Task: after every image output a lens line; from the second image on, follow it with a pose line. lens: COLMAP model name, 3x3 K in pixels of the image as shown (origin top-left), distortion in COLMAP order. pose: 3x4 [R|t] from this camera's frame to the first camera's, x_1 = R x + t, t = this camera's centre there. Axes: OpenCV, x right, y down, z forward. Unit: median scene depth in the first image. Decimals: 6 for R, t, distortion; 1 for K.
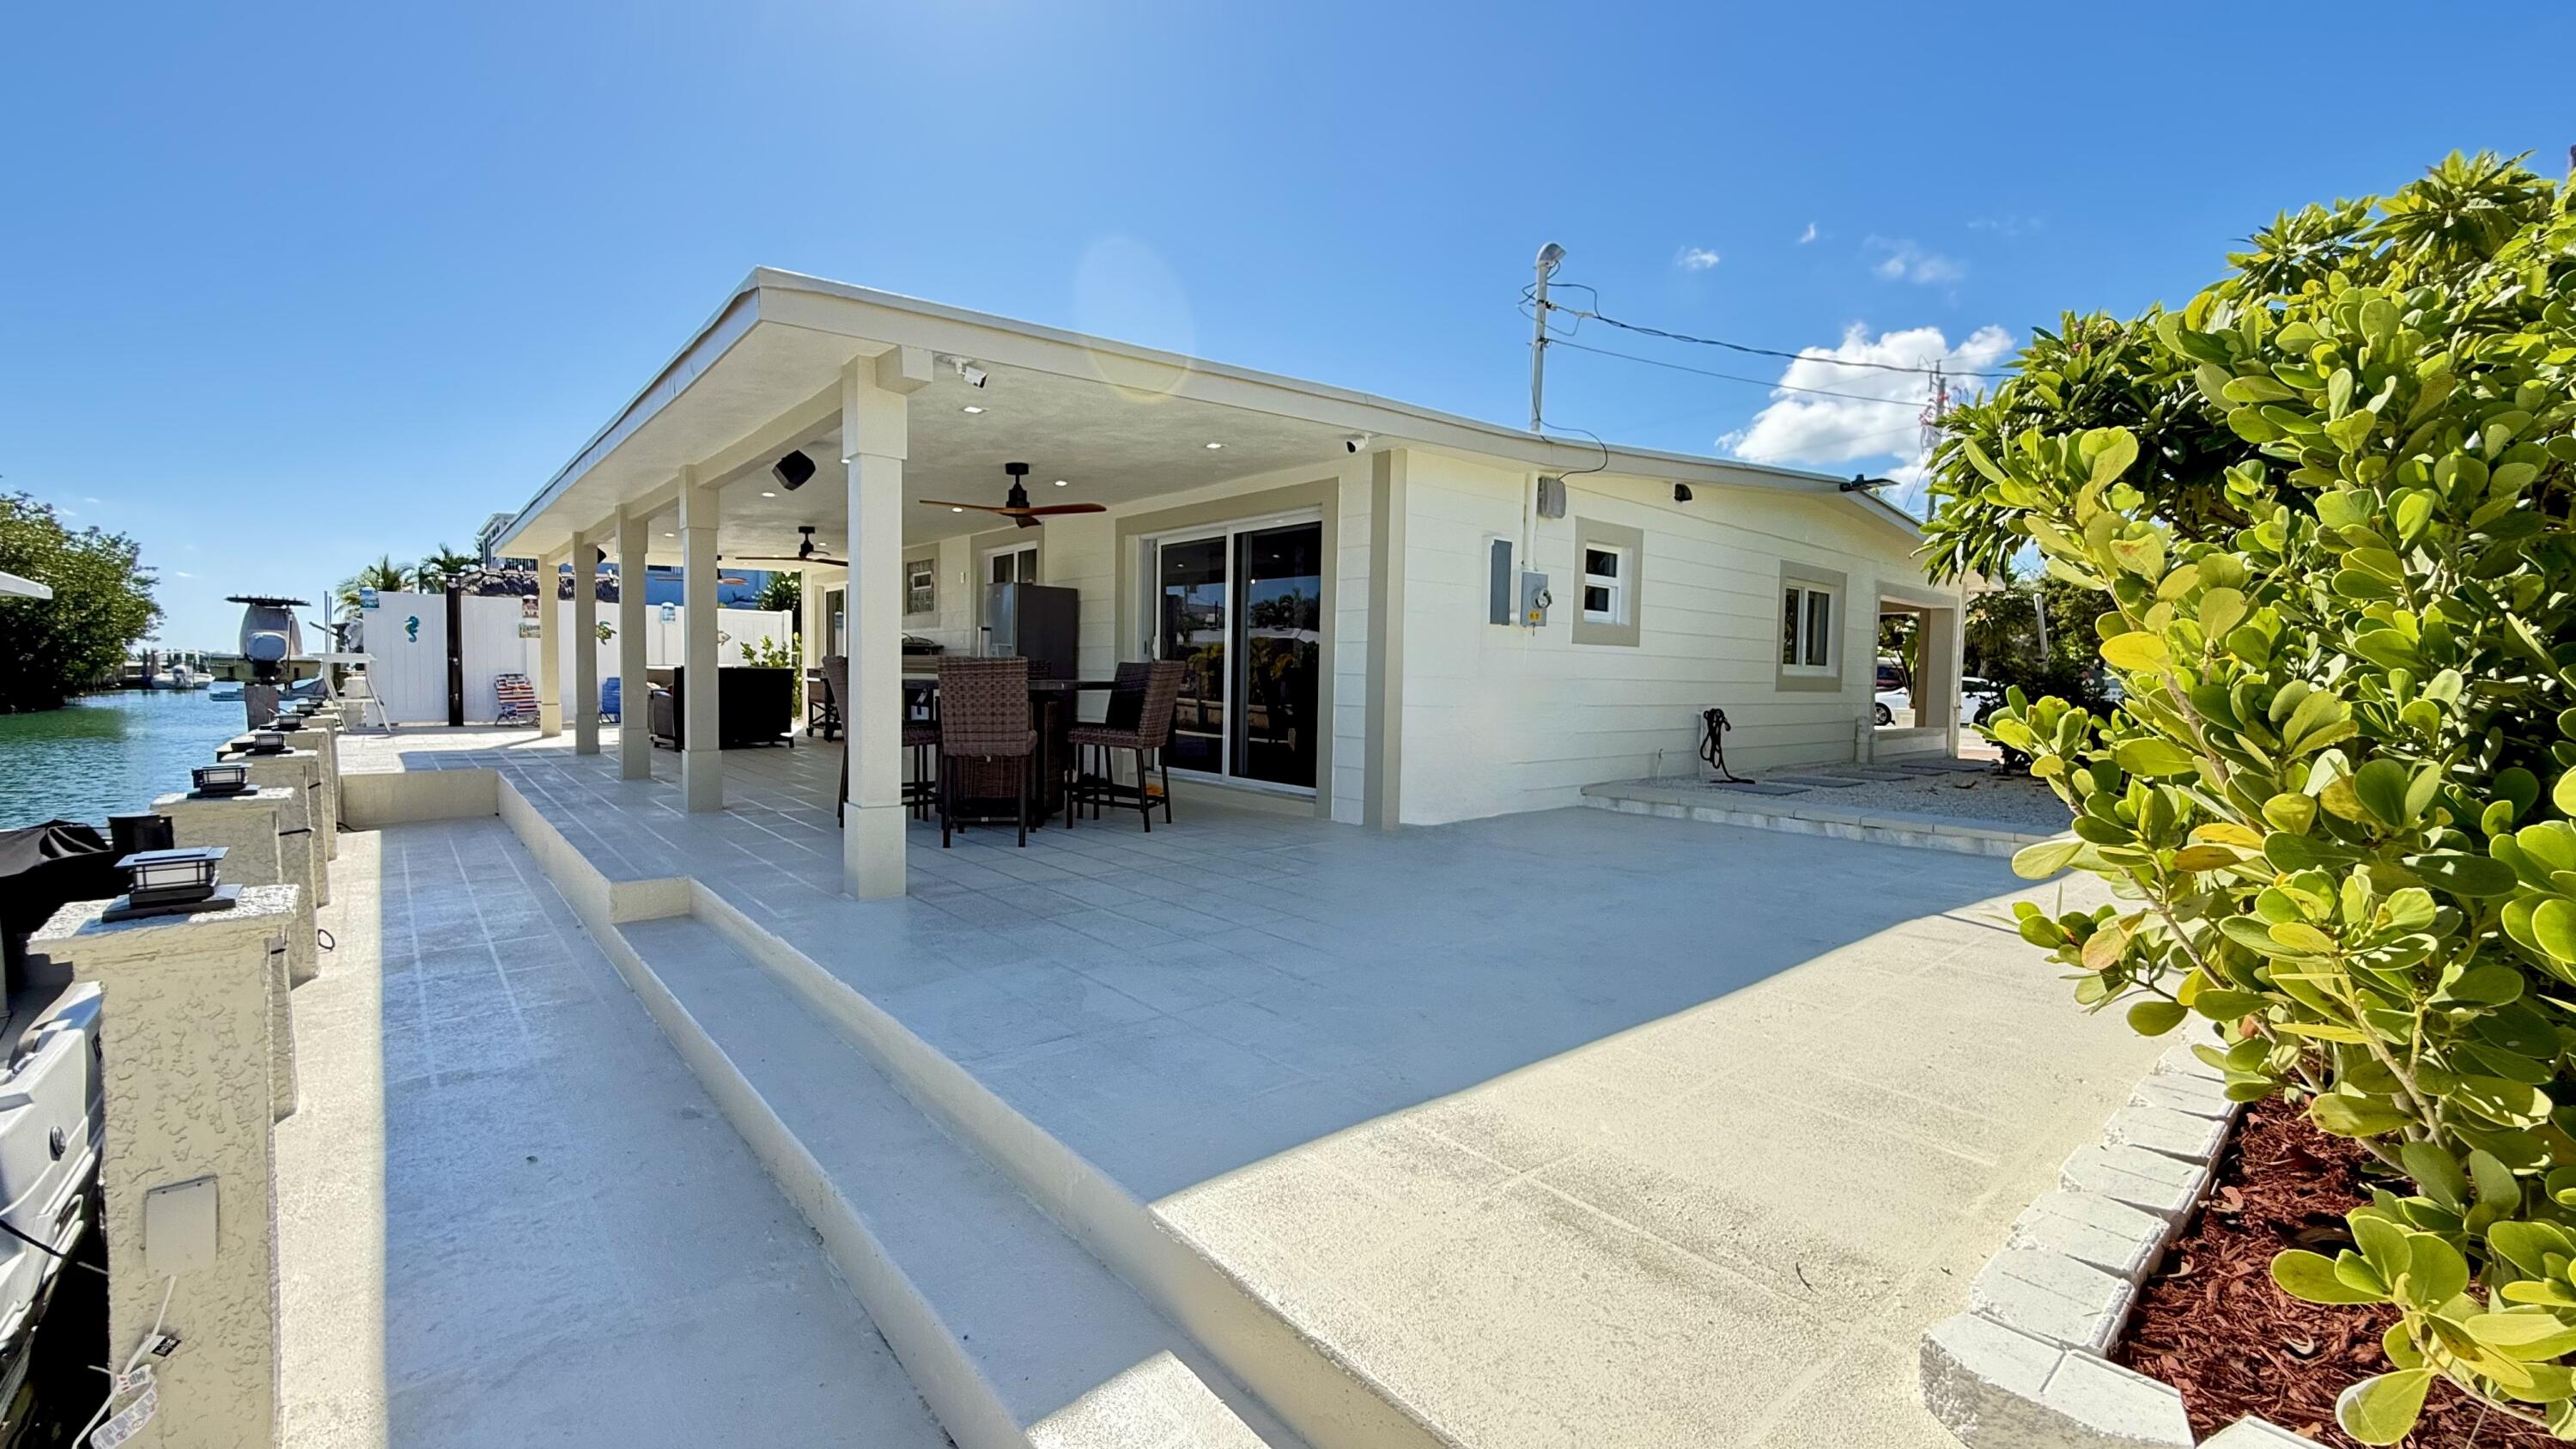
lens RADIAL K [[1036.7, 0, 1288.0], [0, 1036.7, 724.5], [0, 0, 1]] dist [-0.000912, -0.000115]
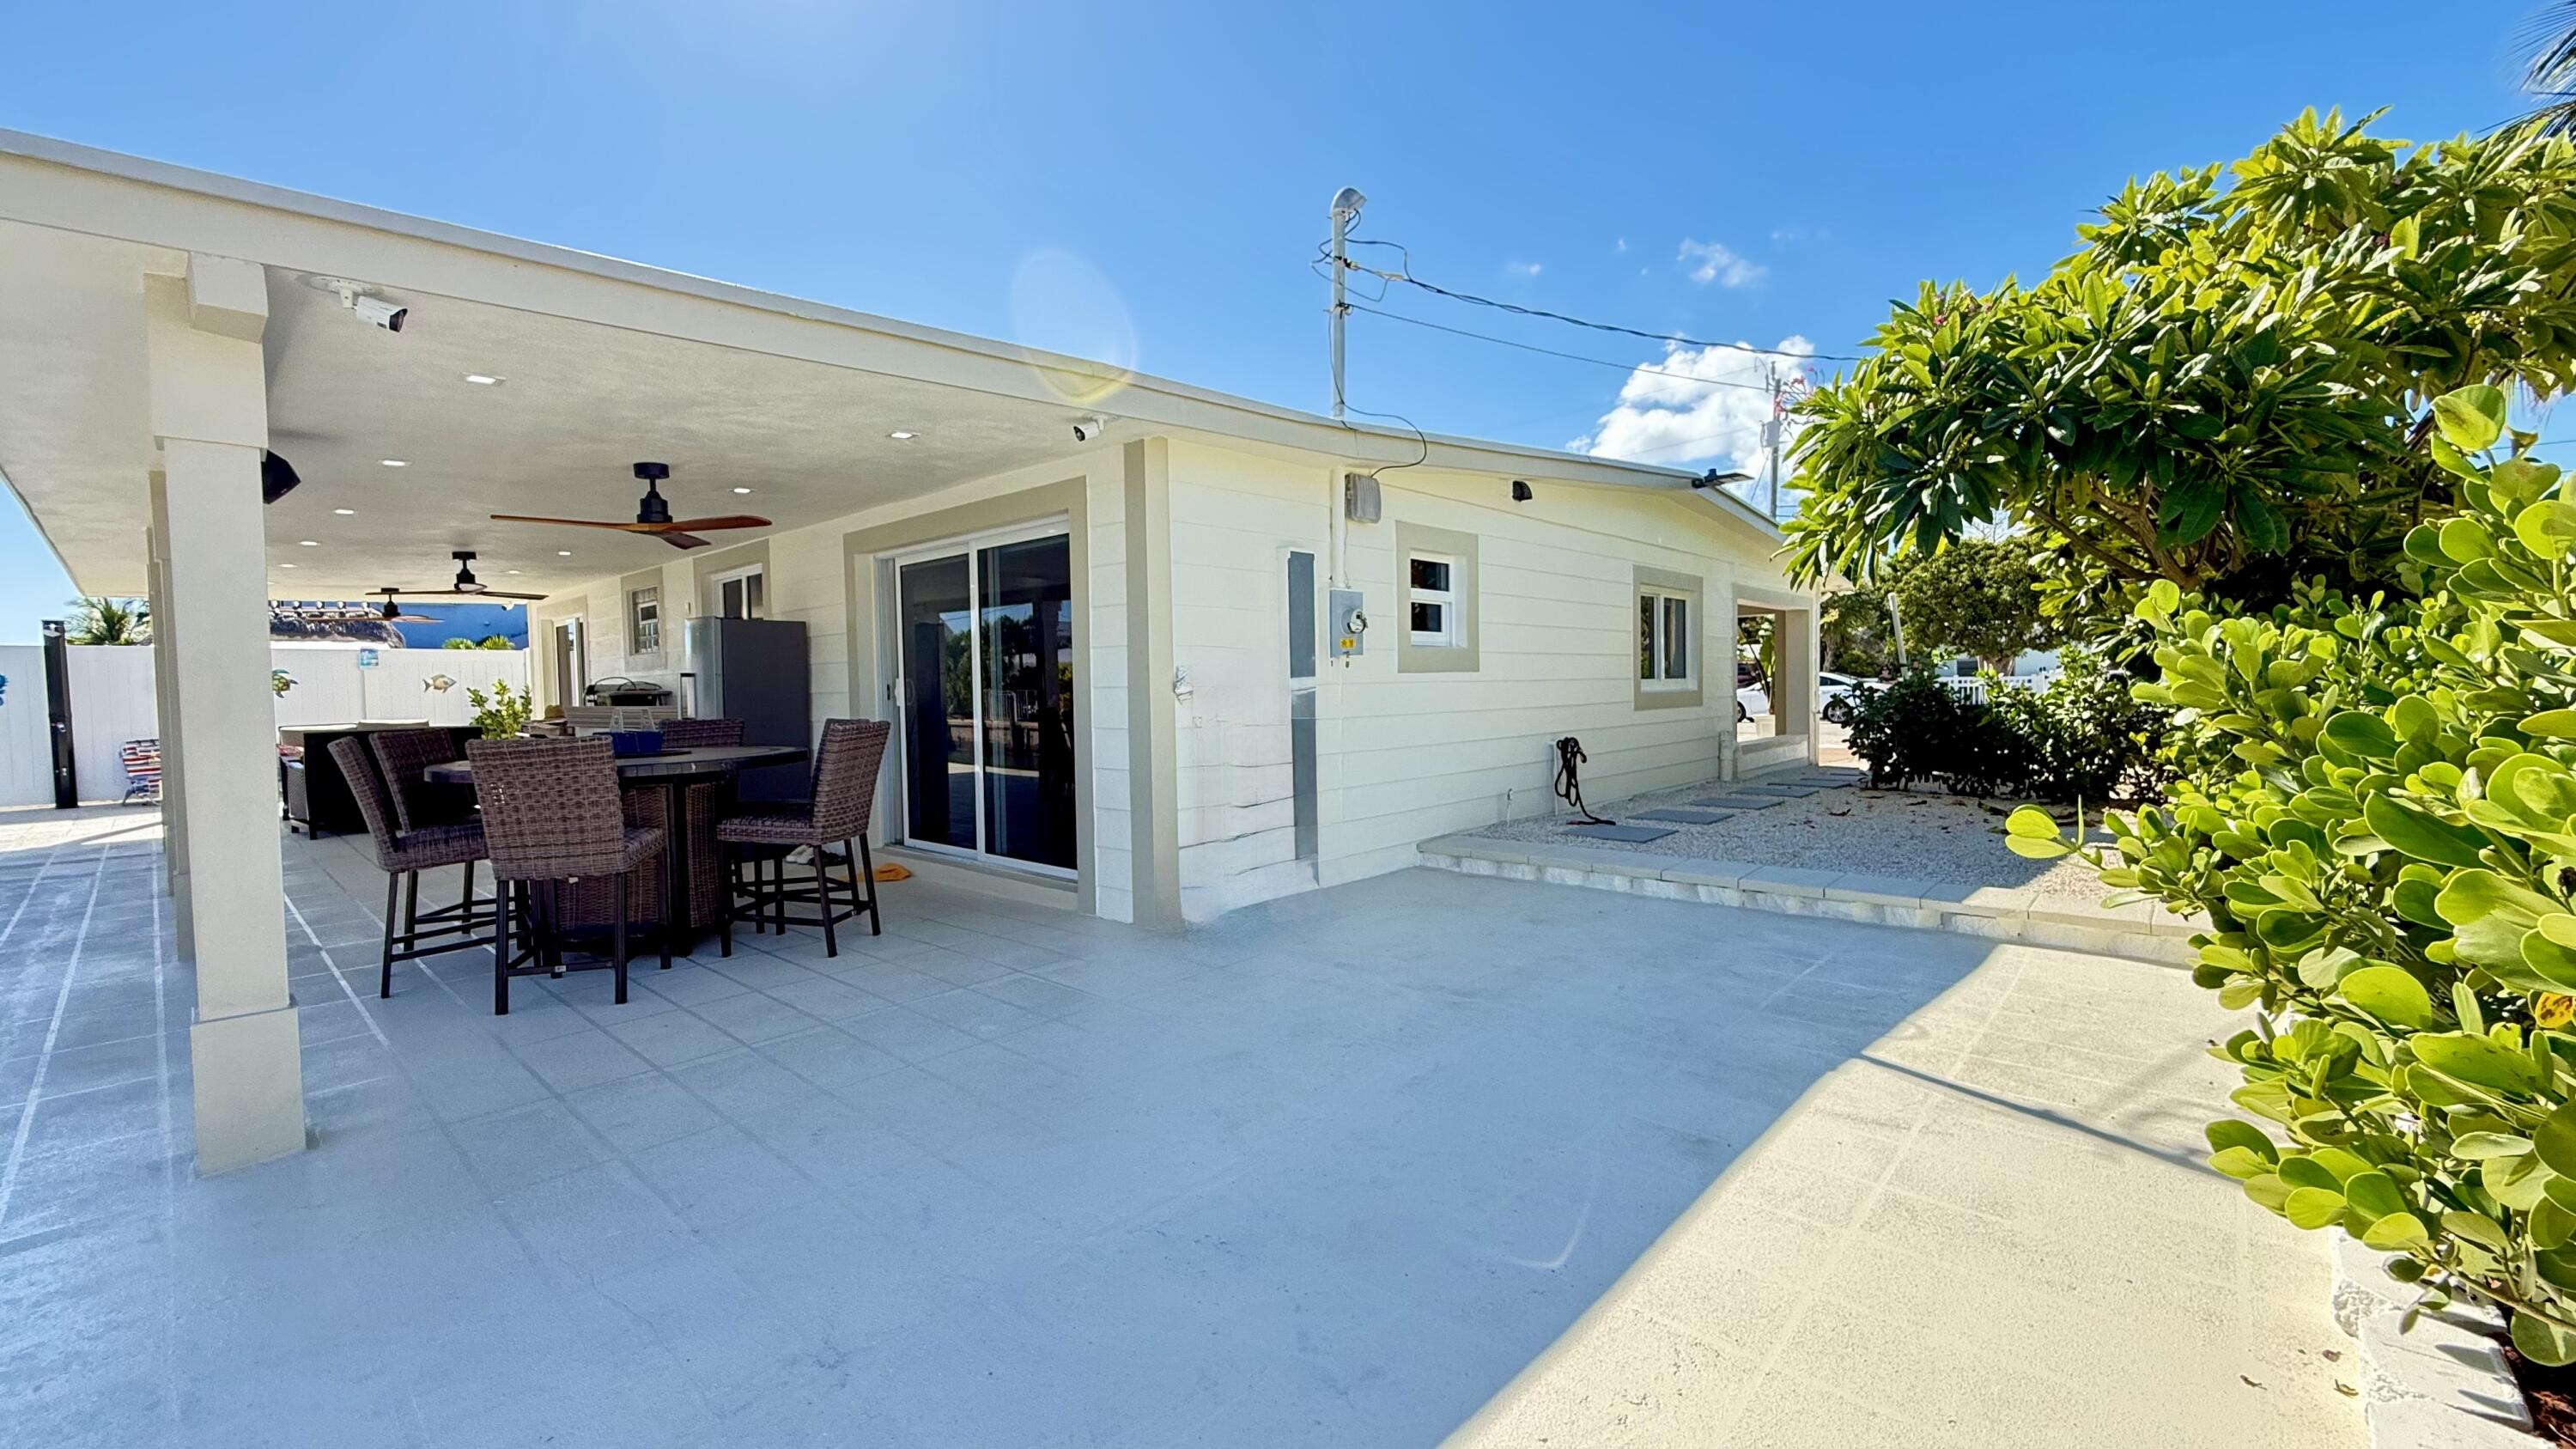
lens RADIAL K [[1036.7, 0, 1288.0], [0, 1036.7, 724.5], [0, 0, 1]] dist [-0.000912, -0.000115]
pose [[0.992562, -0.041255, 0.114541, 0.094808], [0.042208, 0.999091, -0.005906, -0.037736], [-0.114193, 0.010696, 0.993401, 0.194626]]
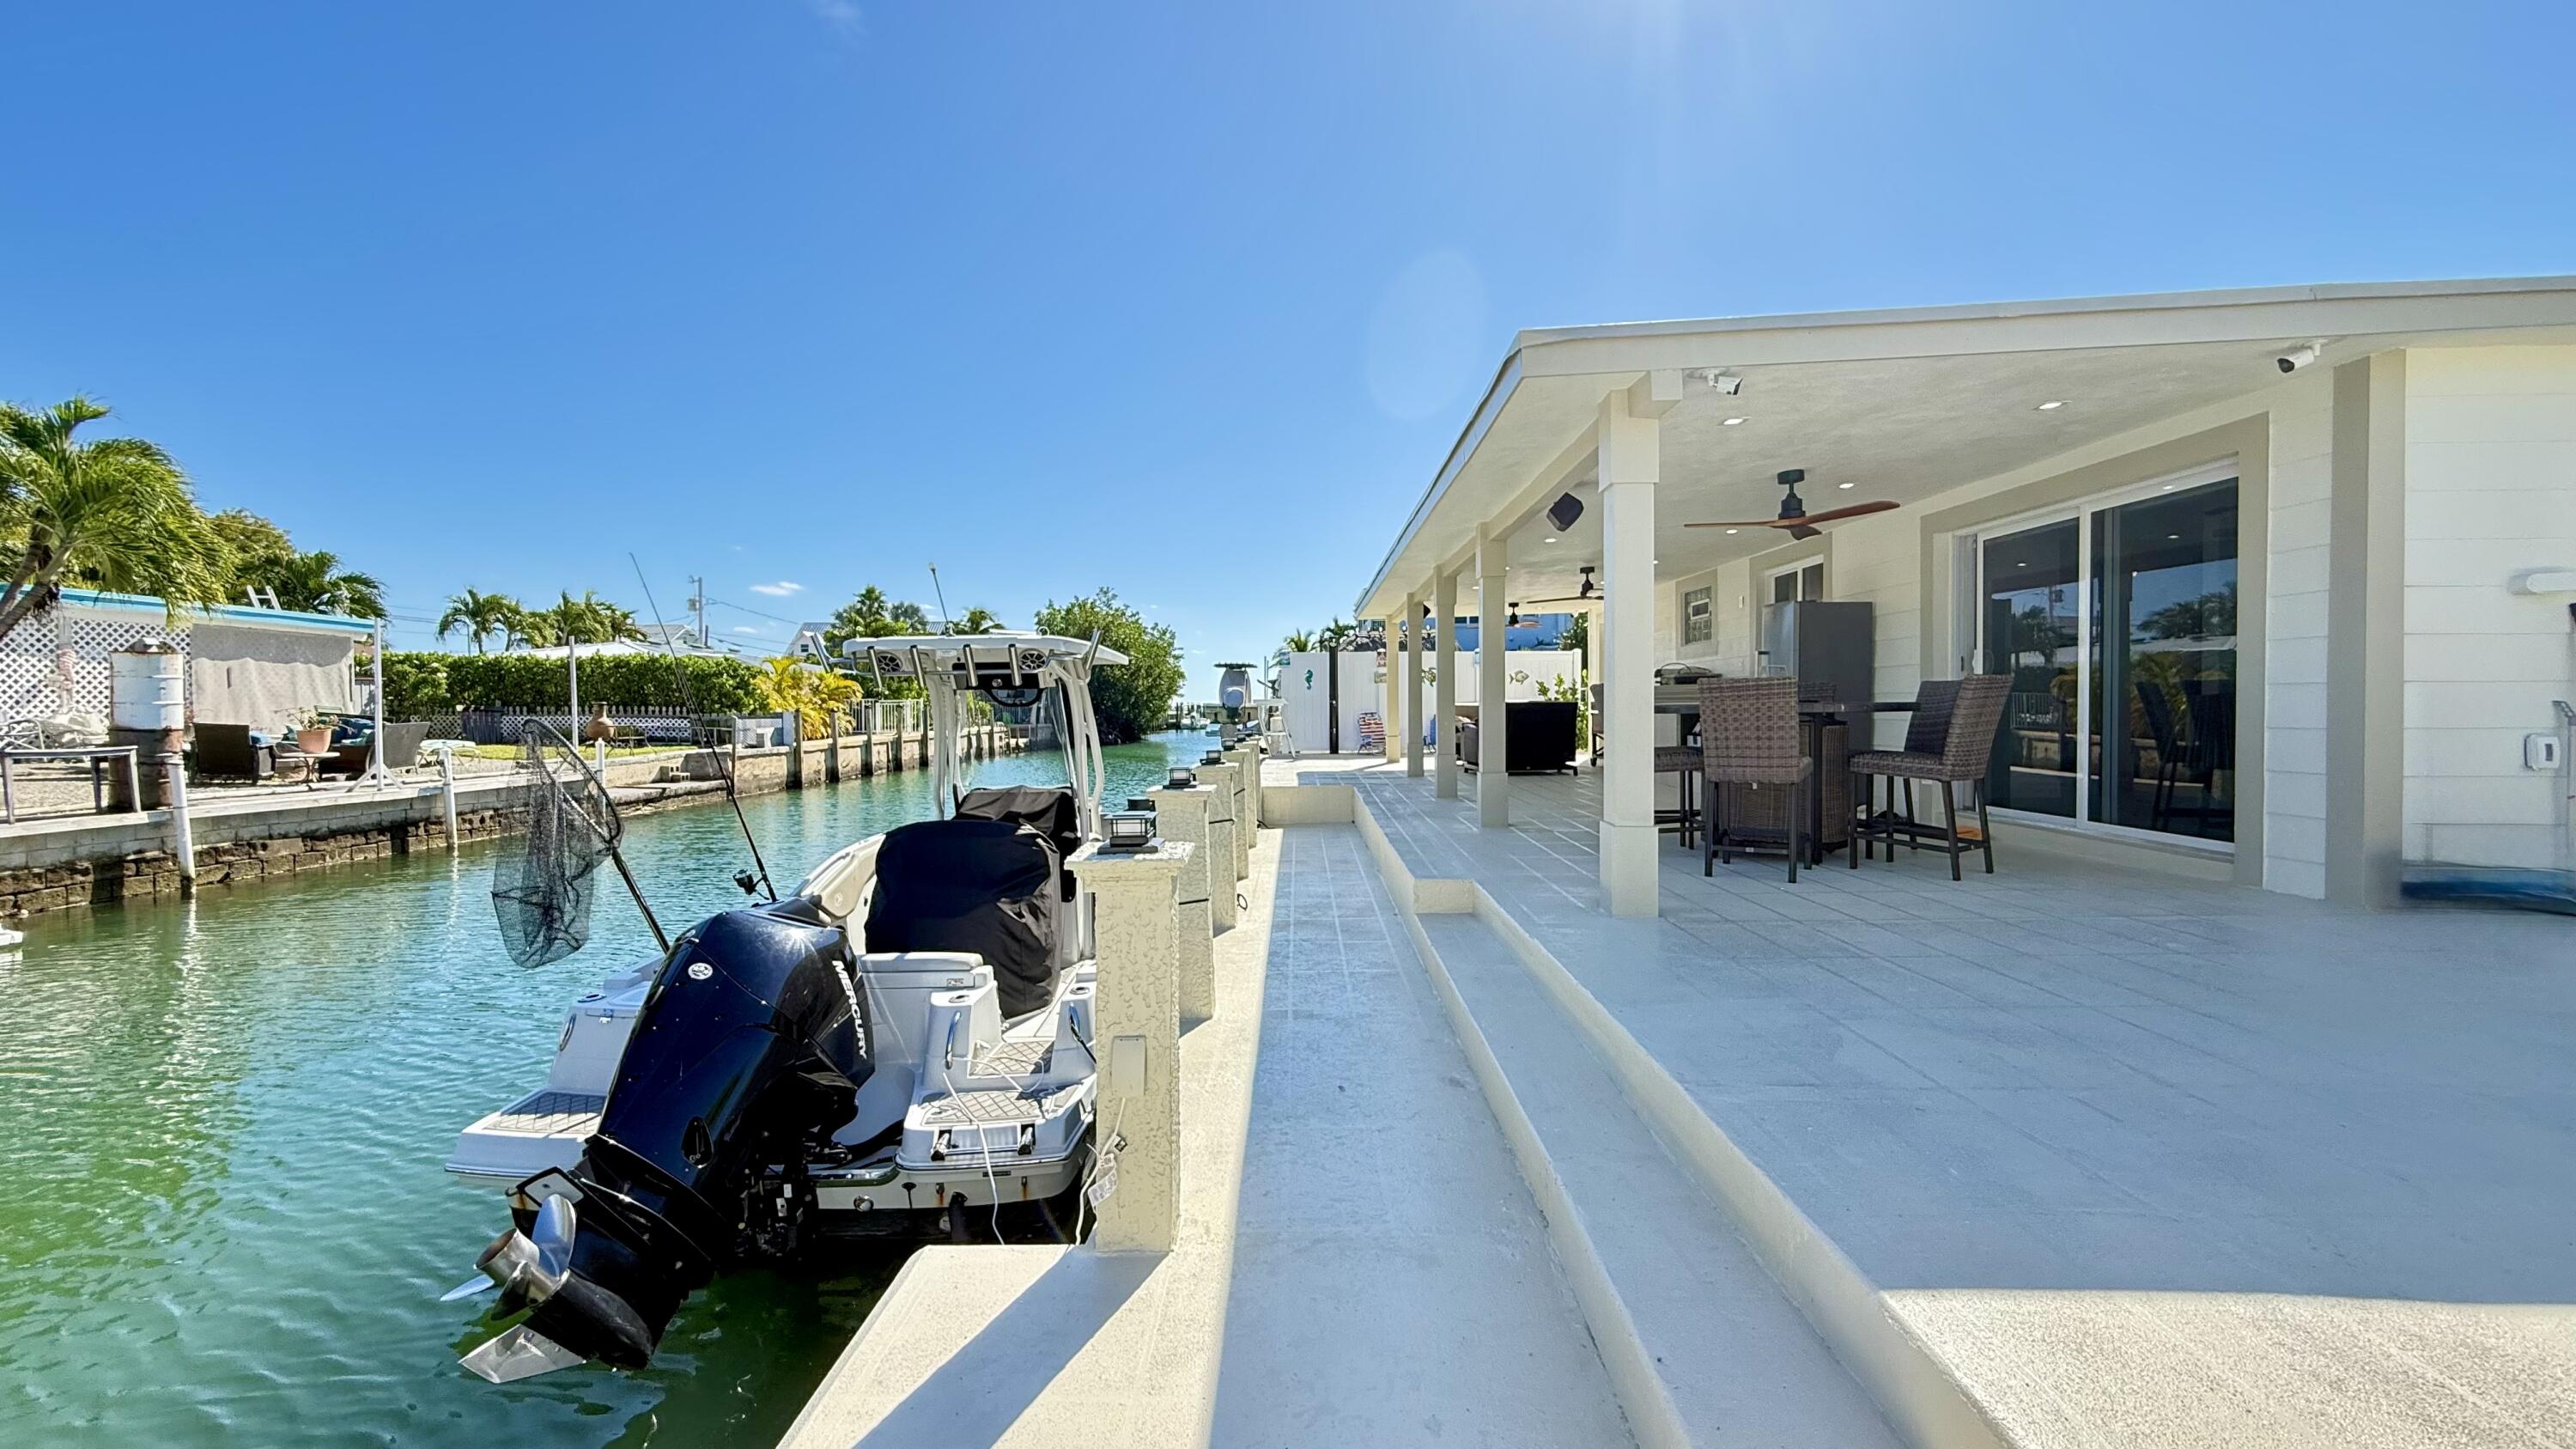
lens RADIAL K [[1035.3, 0, 1278.6], [0, 1035.3, 725.1], [0, 0, 1]] dist [0.001255, 0.000001]
pose [[0.739560, -0.009950, -0.673017, 0.020804], [-0.013208, 0.999484, -0.029291, 0.008983], [0.672961, 0.030552, 0.739047, 0.008274]]
